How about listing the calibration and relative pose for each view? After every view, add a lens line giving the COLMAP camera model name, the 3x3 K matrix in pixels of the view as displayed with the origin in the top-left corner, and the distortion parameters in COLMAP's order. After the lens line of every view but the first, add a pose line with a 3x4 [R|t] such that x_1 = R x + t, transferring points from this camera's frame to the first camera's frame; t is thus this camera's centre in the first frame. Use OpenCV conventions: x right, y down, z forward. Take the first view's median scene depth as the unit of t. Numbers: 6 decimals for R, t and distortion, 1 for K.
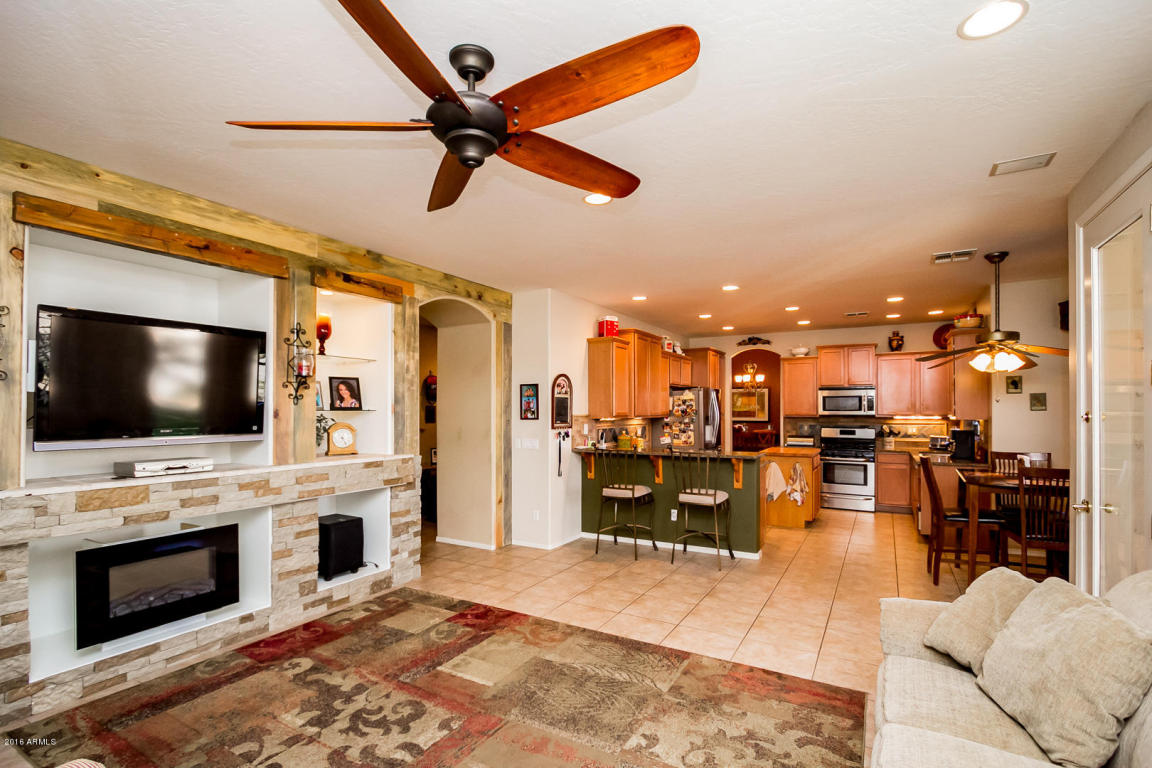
lens RADIAL K [[540.7, 0, 574.0], [0, 540.7, 409.1], [0, 0, 1]] dist [-0.012155, 0.000180]
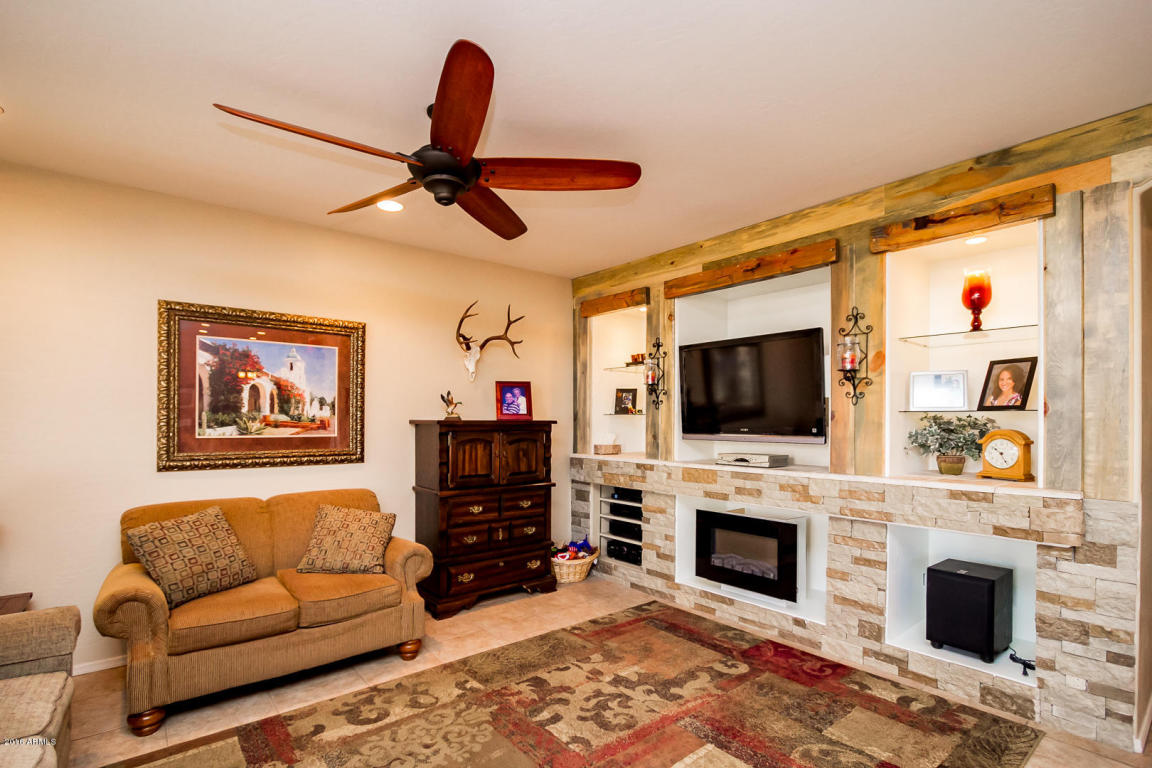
lens RADIAL K [[557.0, 0, 572.5], [0, 557.0, 420.8], [0, 0, 1]] dist [-0.004886, -0.000257]
pose [[-0.357922, 0.004493, -0.933741, 0.288051], [0.001276, 0.999990, 0.004323, 0.007978], [0.933751, 0.000356, -0.357924, 0.570549]]
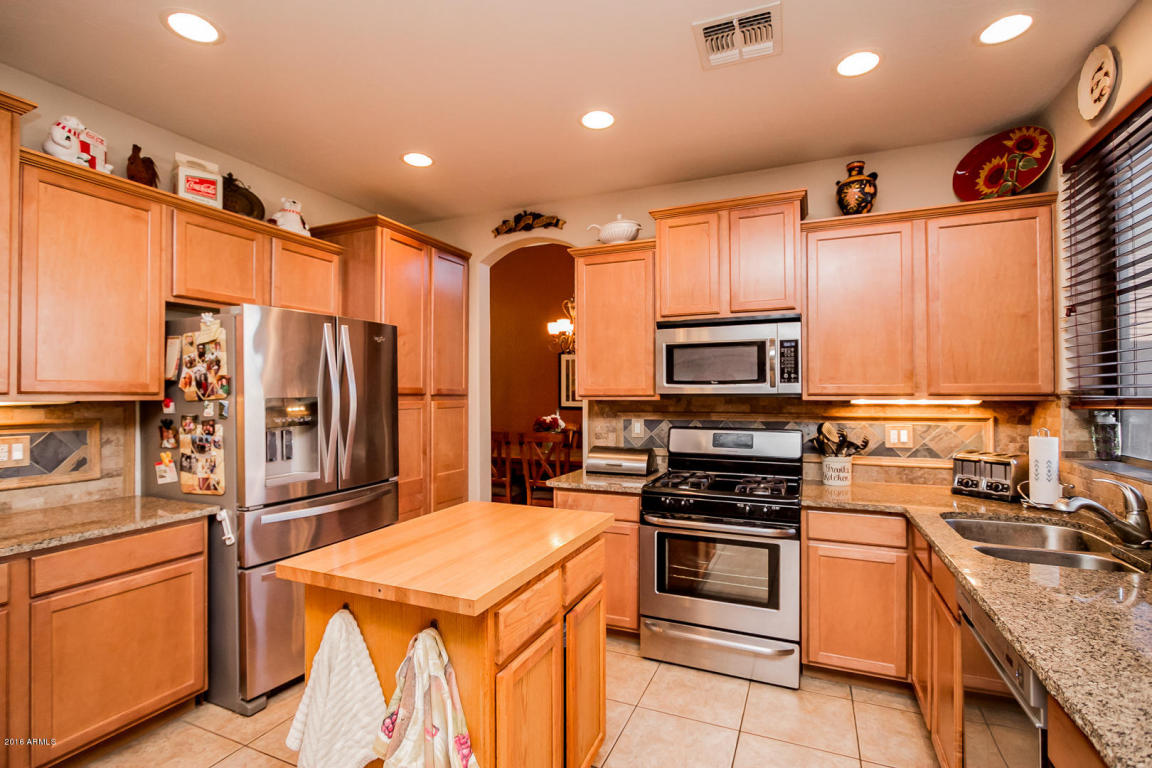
lens RADIAL K [[528.3, 0, 569.6], [0, 528.3, 390.1], [0, 0, 1]] dist [-0.013829, 0.000165]
pose [[0.995677, 0.000398, 0.092880, 0.510661], [0.000160, 0.999982, -0.006006, 0.013835], [-0.092881, 0.005995, 0.995659, 0.911334]]
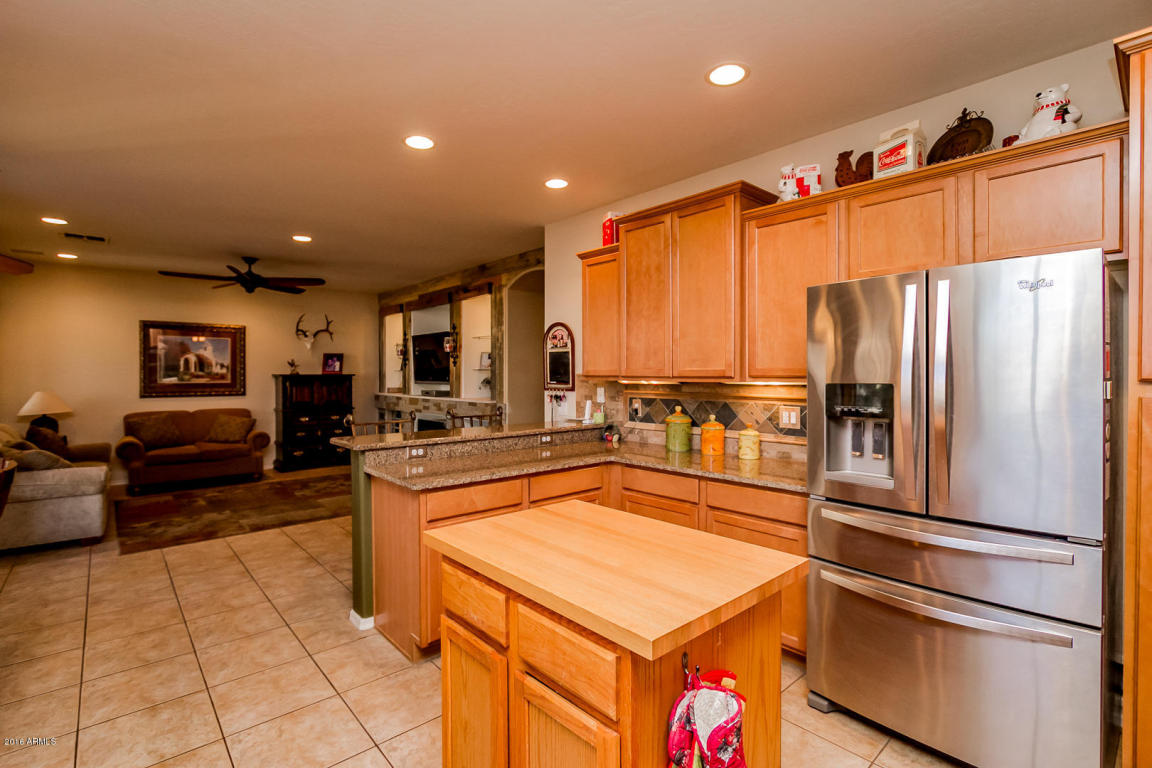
lens RADIAL K [[528.3, 0, 569.6], [0, 528.3, 390.1], [0, 0, 1]] dist [-0.013829, 0.000165]
pose [[-0.317253, 0.032321, -0.947790, 0.722113], [0.004277, 0.999458, 0.032651, 0.009394], [0.948331, 0.006305, -0.317219, 1.267180]]
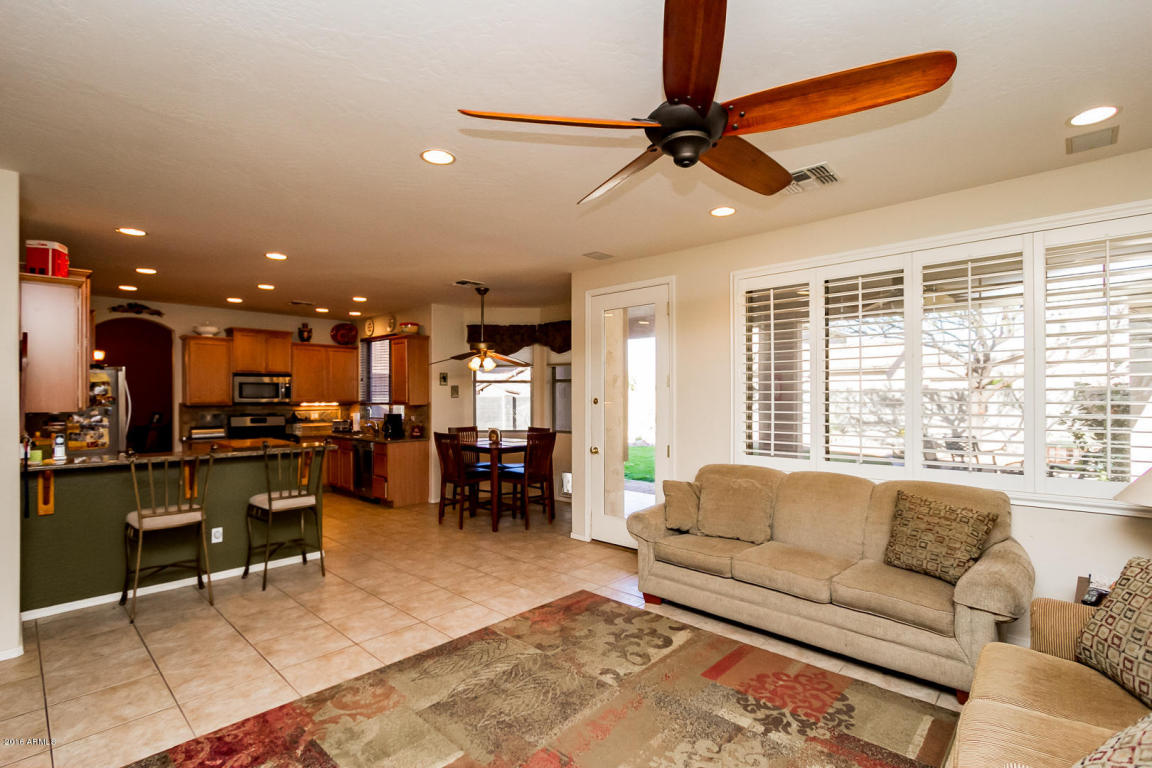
lens RADIAL K [[537.4, 0, 575.1], [0, 537.4, 393.4], [0, 0, 1]] dist [-0.002070, -0.000162]
pose [[0.228920, 0.005723, 0.973428, -0.425888], [-0.001360, 0.999984, -0.005560, -0.000826], [-0.973444, -0.000052, 0.228924, 0.324203]]
